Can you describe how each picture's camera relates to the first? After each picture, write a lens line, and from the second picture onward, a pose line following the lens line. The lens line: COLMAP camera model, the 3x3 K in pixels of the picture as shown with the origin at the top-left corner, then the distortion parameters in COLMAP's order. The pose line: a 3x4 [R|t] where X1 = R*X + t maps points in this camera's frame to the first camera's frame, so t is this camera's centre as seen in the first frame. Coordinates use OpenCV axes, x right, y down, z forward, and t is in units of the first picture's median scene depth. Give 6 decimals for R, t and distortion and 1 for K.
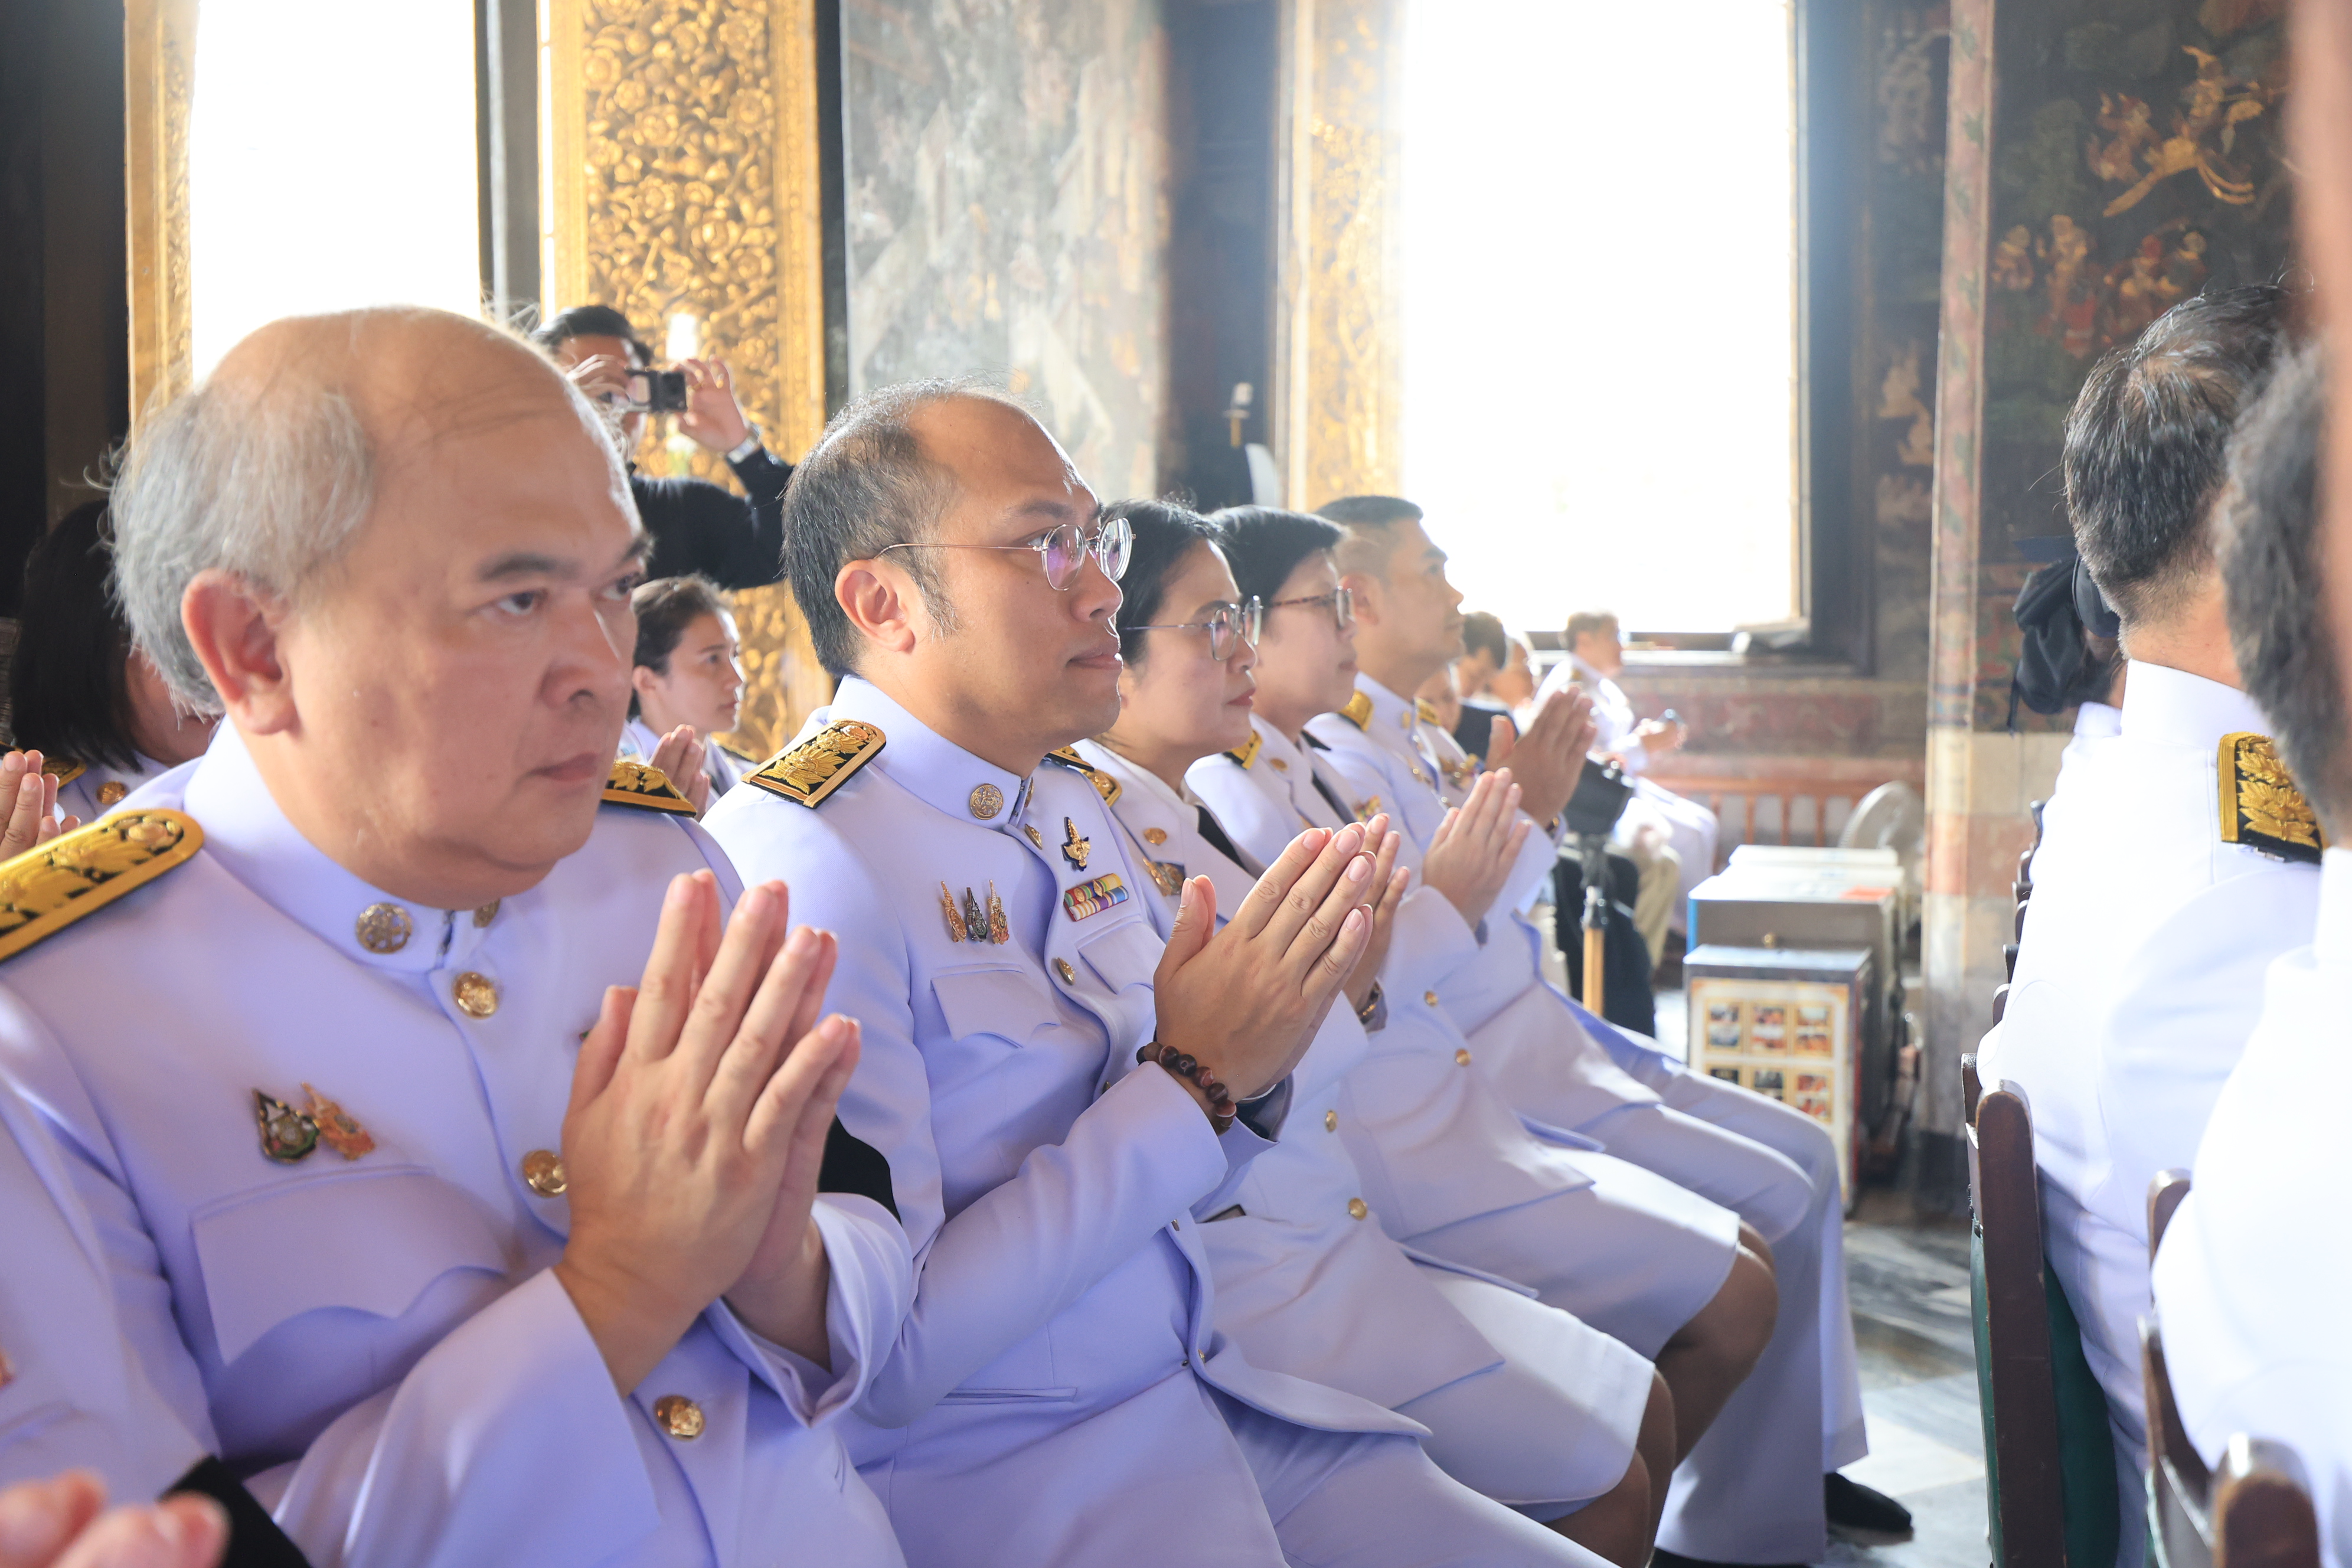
lens RADIAL K [[2254.1, 0, 1192.7], [0, 2254.1, 791.2], [0, 0, 1]] dist [0.005239, -0.001382]
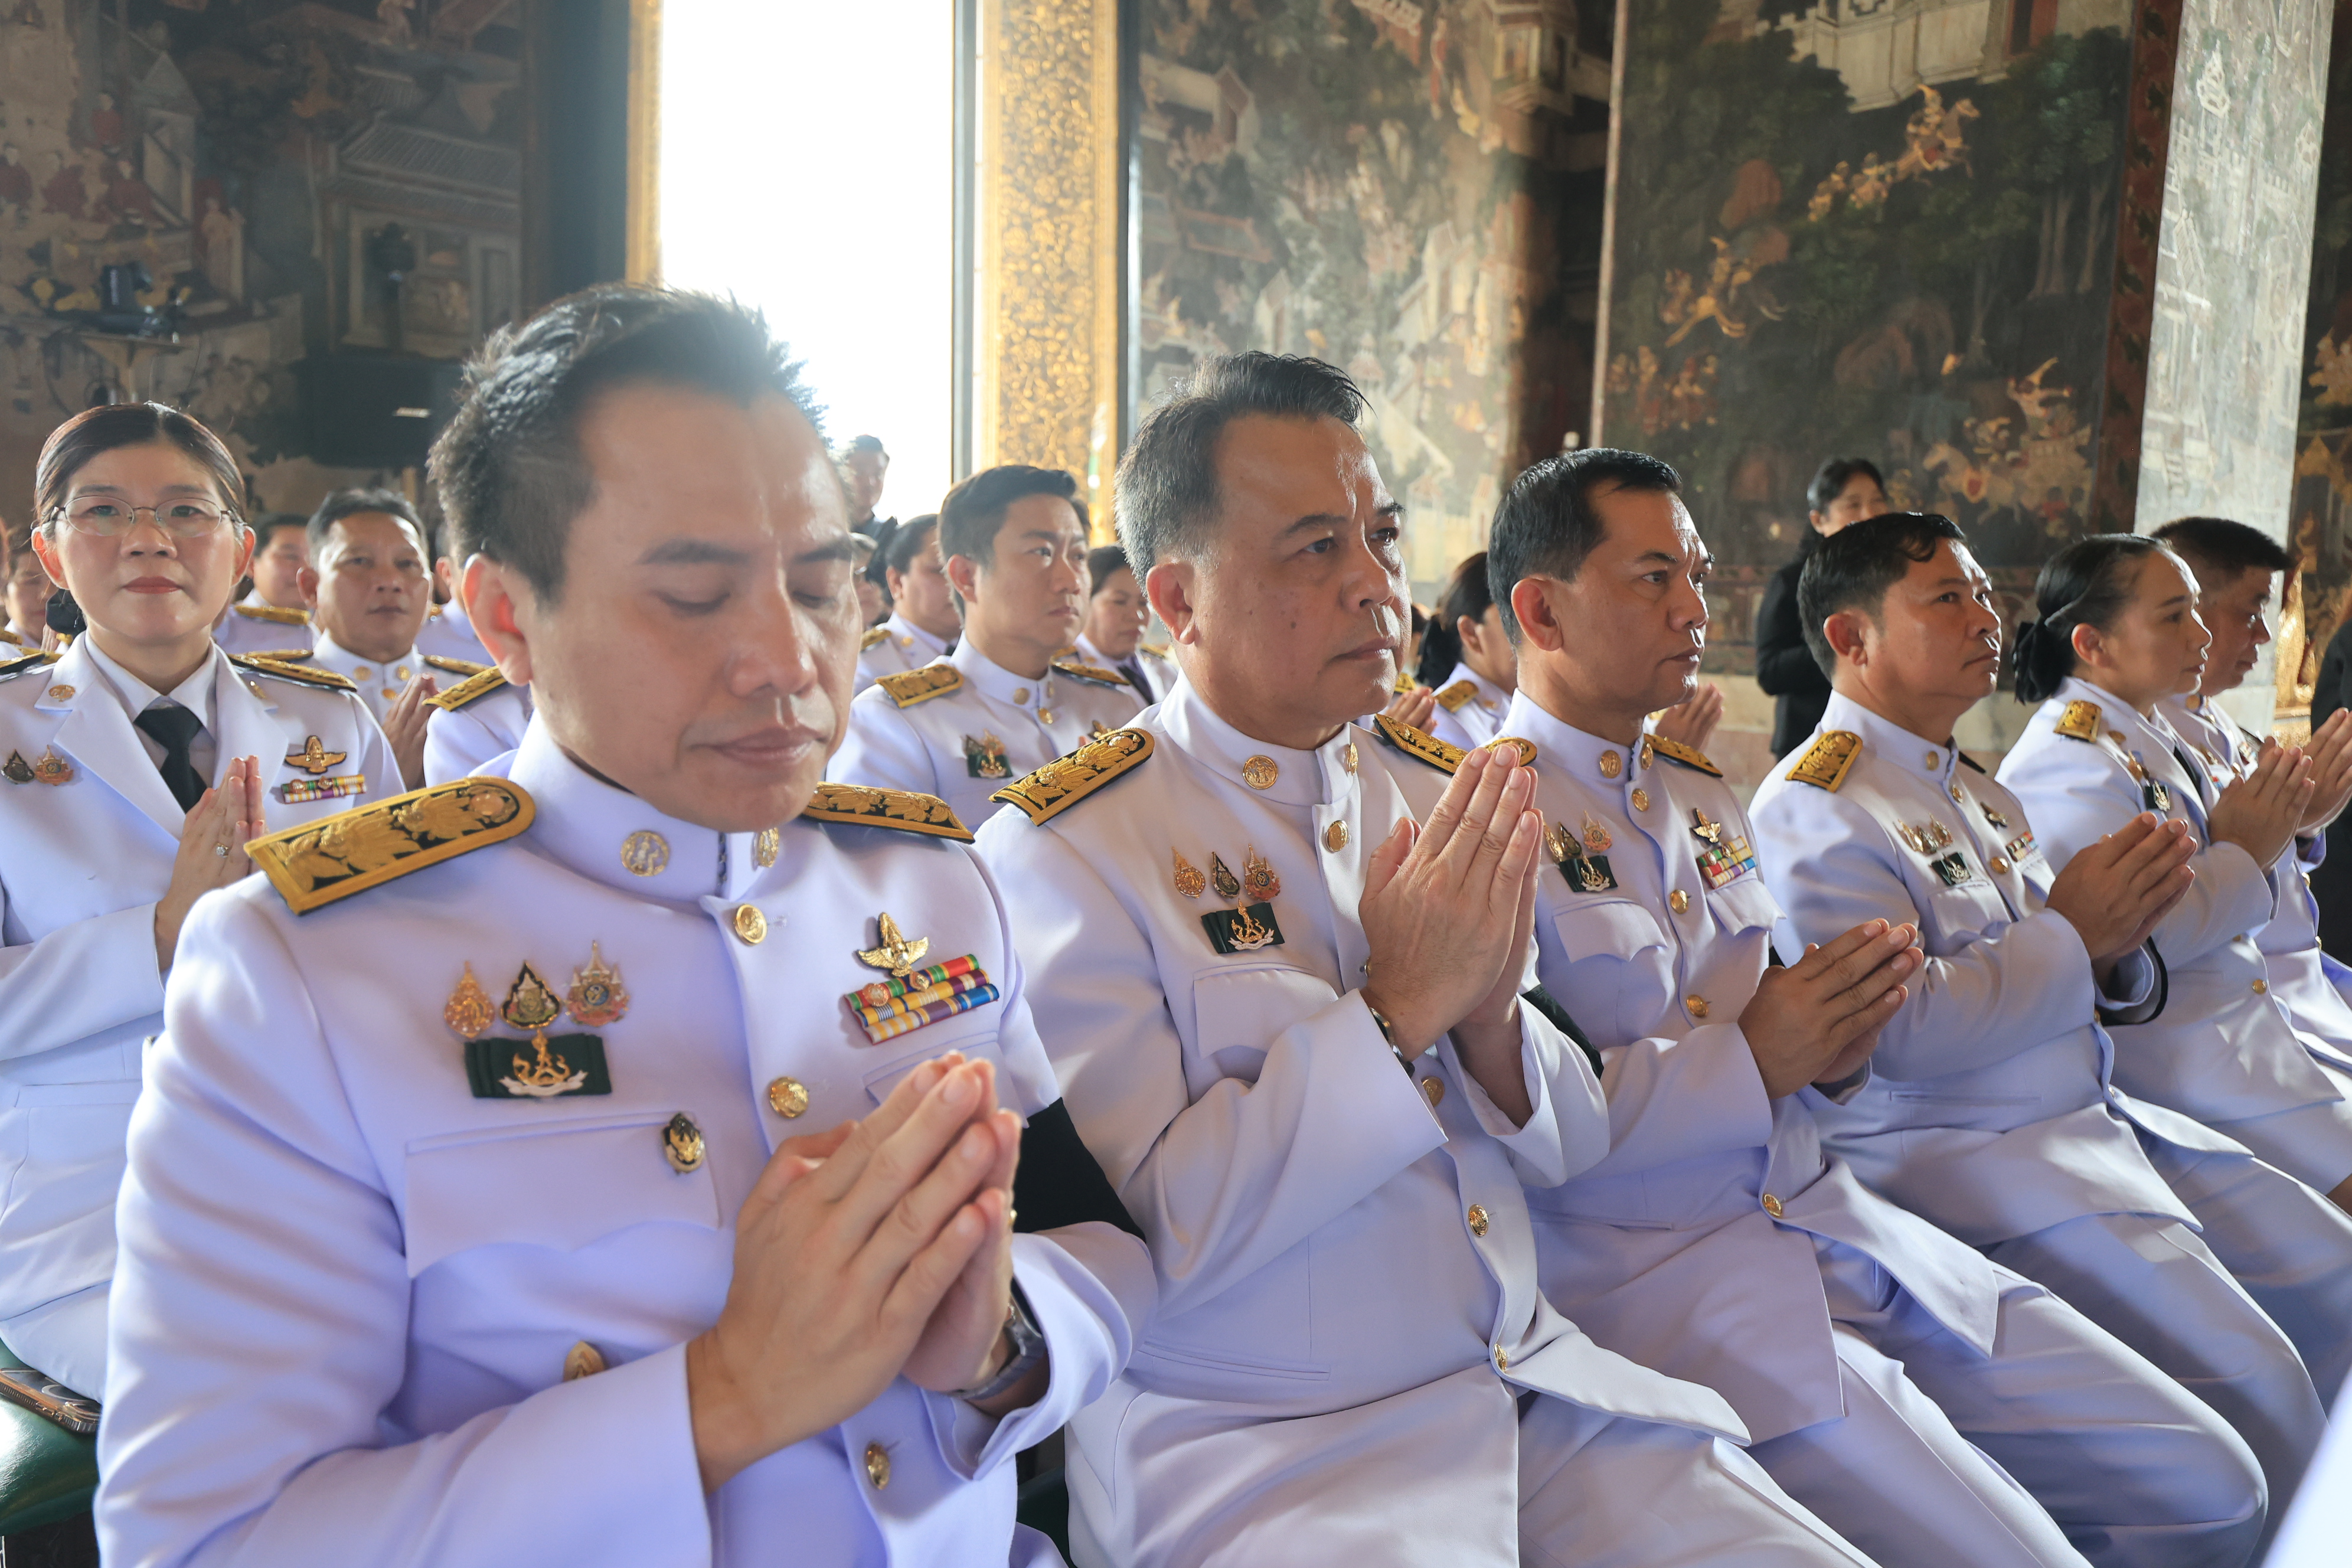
lens RADIAL K [[1706.6, 0, 1188.4], [0, 1706.6, 796.7], [0, 0, 1]] dist [0.002190, -0.003284]
pose [[0.896526, 0.074144, -0.436742, 0.420876], [-0.055100, 0.996902, 0.056133, 0.009453], [0.439550, -0.026260, 0.897834, -0.158756]]
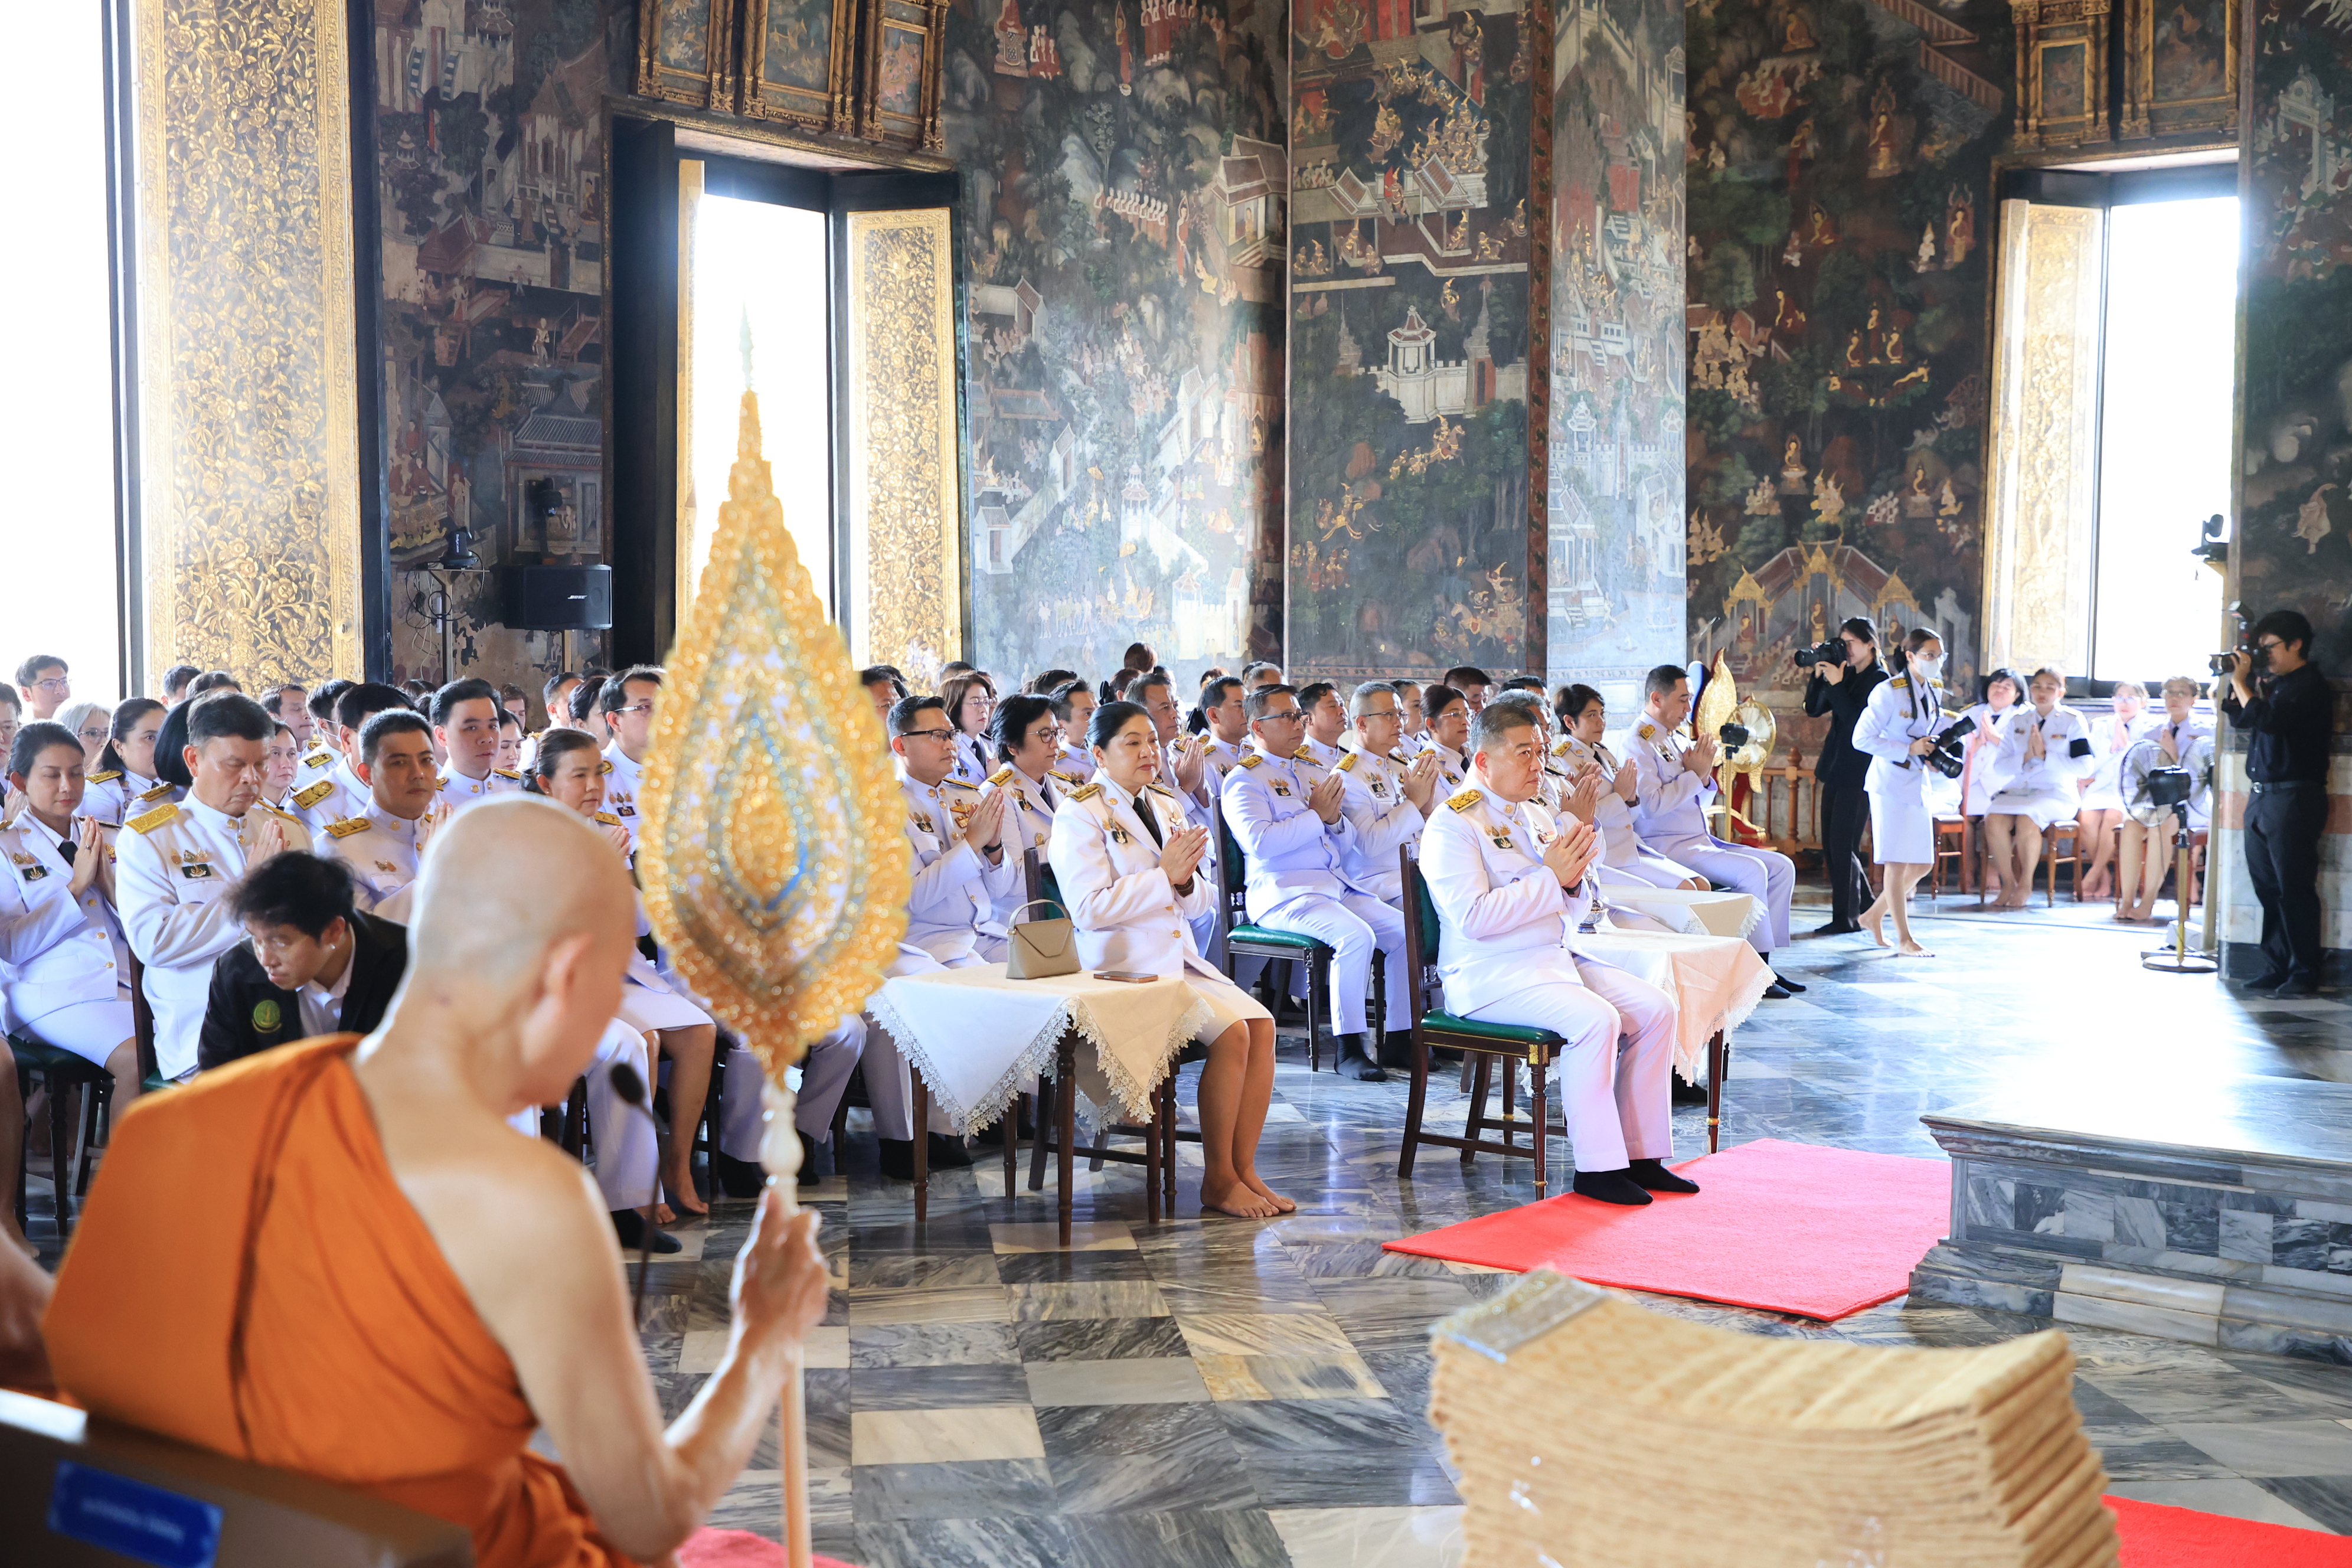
lens RADIAL K [[2796.0, 0, 1158.4], [0, 2796.0, 805.9], [0, 0, 1]] dist [0.008330, 0.002540]
pose [[0.944884, 0.017698, -0.326926, 0.867011], [-0.019026, 0.999819, -0.000864, 0.049662], [0.326852, 0.007036, 0.945049, -1.492251]]
